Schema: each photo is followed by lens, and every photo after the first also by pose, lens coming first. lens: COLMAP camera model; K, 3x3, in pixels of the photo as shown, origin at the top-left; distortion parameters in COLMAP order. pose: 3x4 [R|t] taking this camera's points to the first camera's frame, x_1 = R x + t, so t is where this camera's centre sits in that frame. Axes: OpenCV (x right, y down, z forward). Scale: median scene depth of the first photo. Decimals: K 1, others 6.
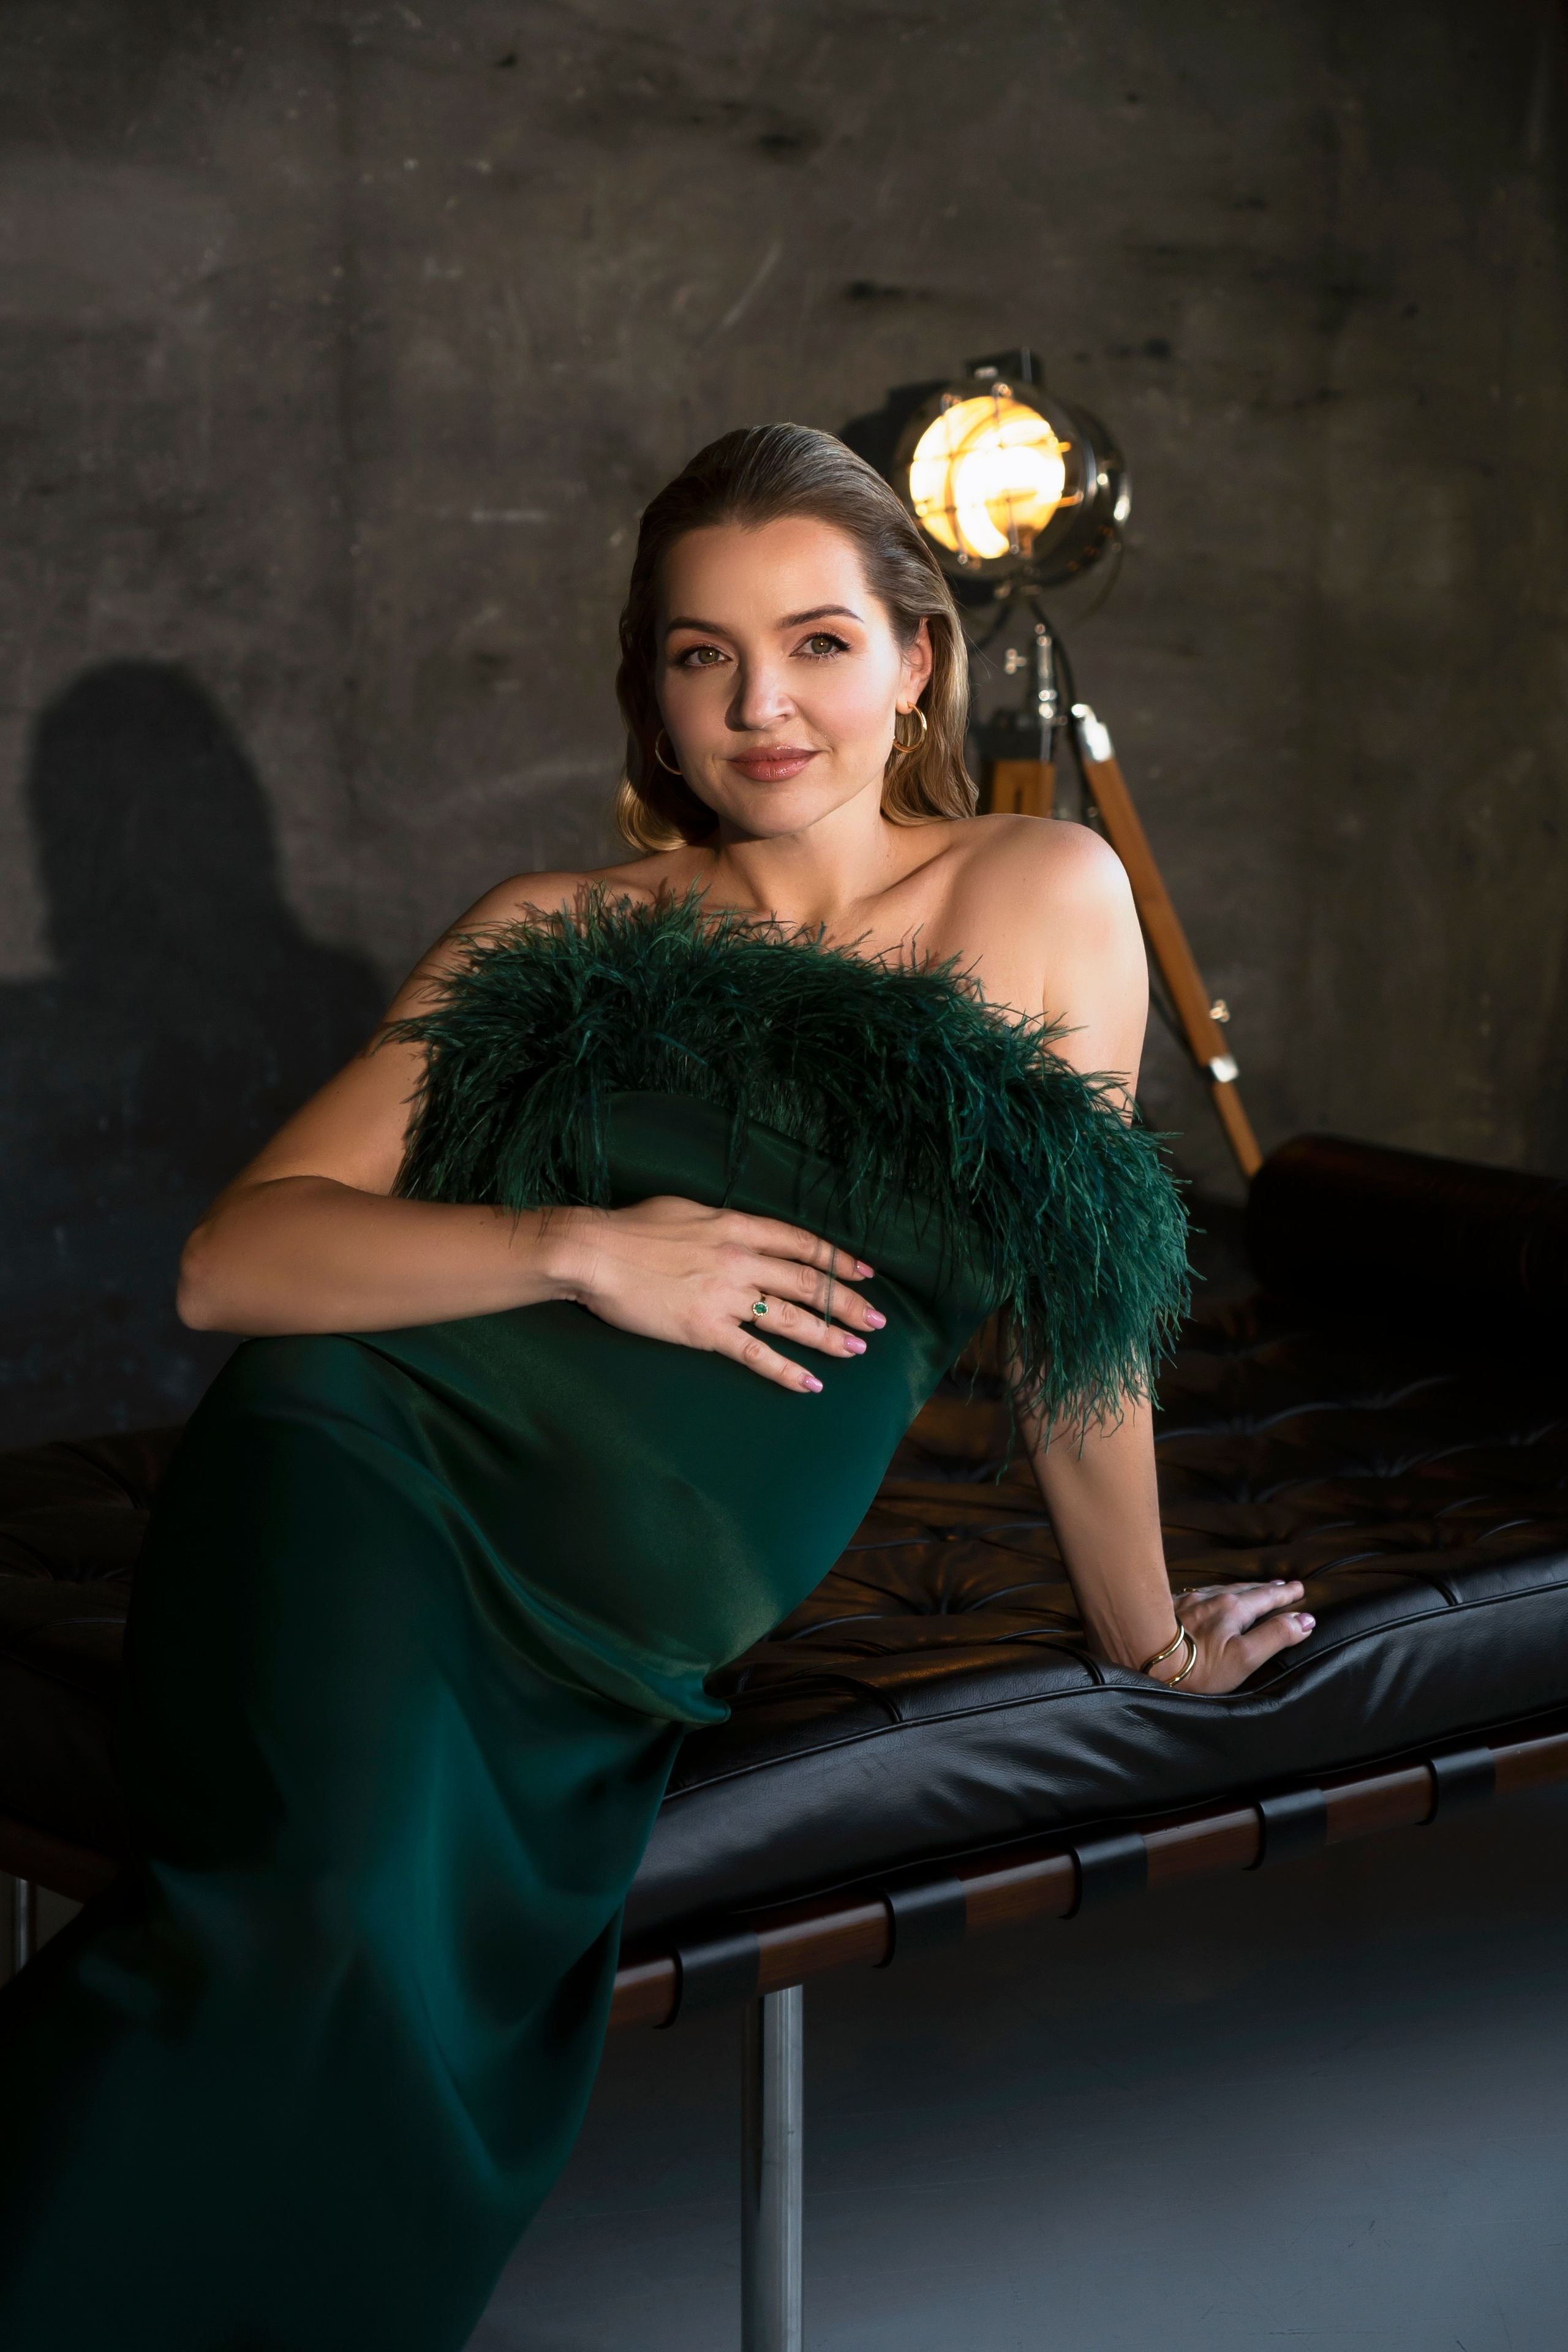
lens RADIAL K [[4234.6, 0, 775.8], [0, 4234.6, 1312.0], [0, 0, 1]] dist [0.016031, 0.000000]
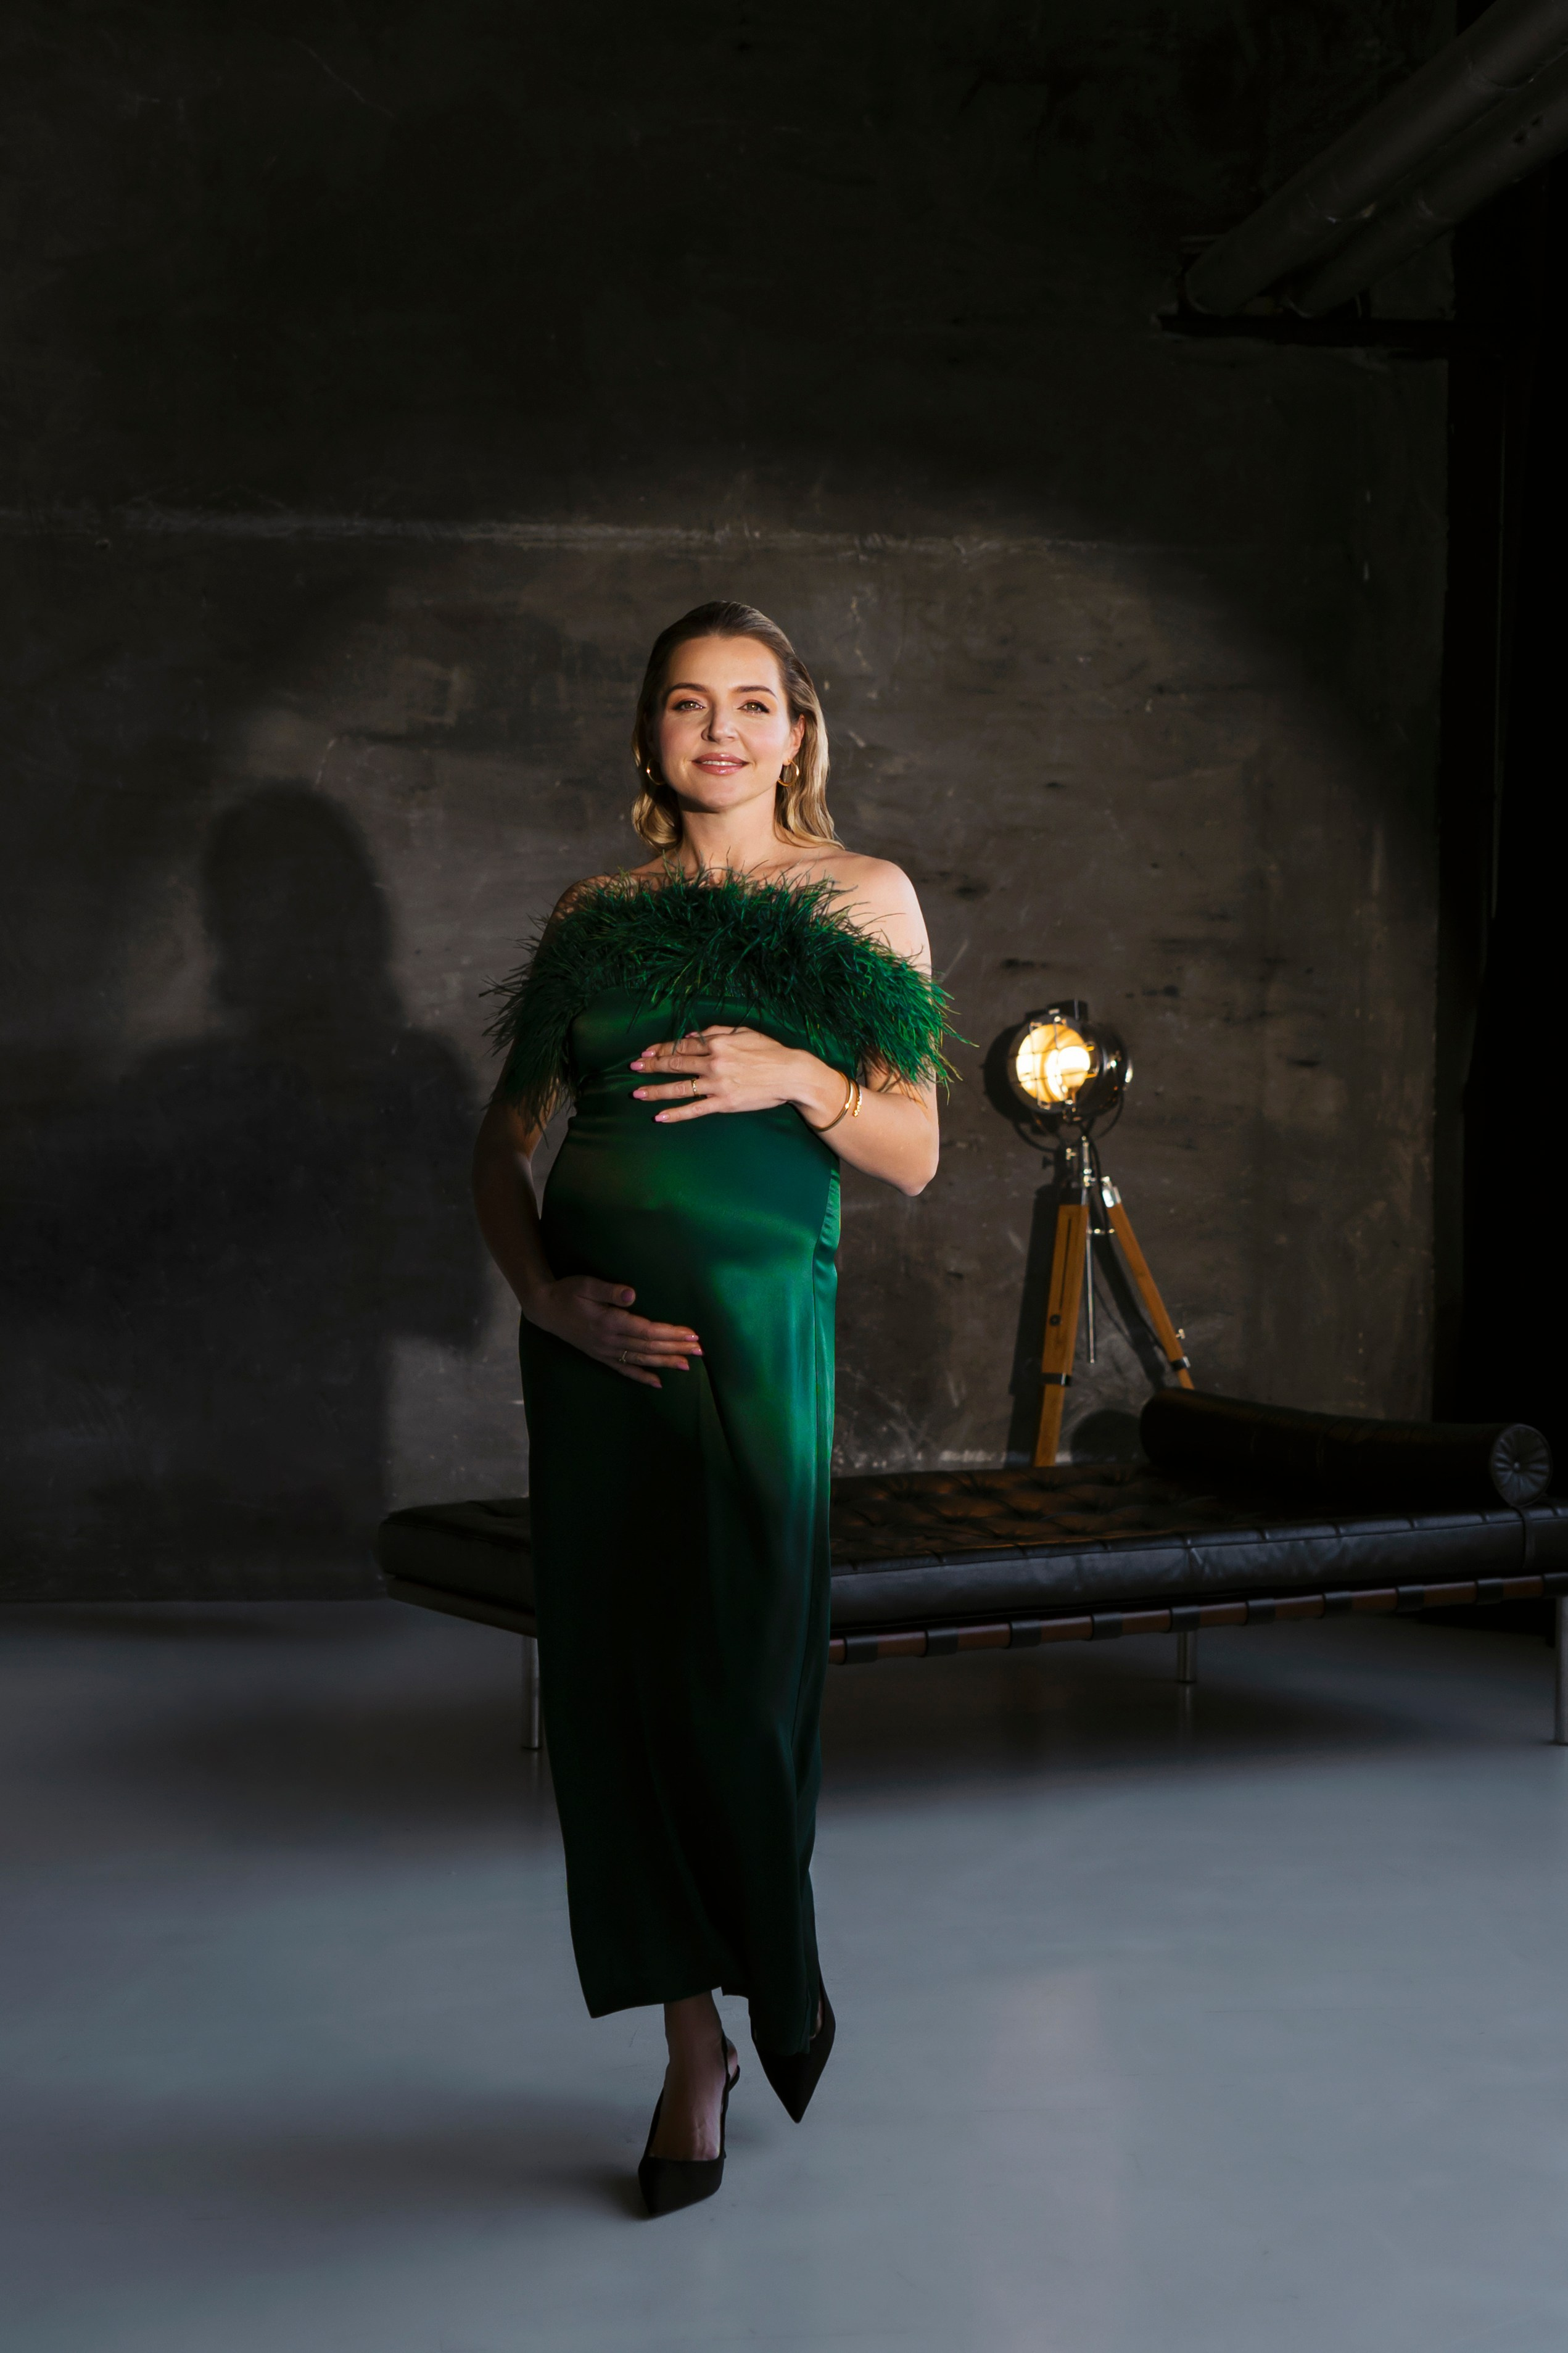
lens RADIAL K [[3486.0, 0, 828.5], [0, 3486.0, 1221.5], [0, 0, 1]] dist [0.030146, 0.000000]
pose [[0.990934, 0.005729, -0.134226, 0.157807], [-0.022475, 0.992080, -0.123584, 0.078156], [0.132455, 0.125480, 0.983214, -0.587838]]
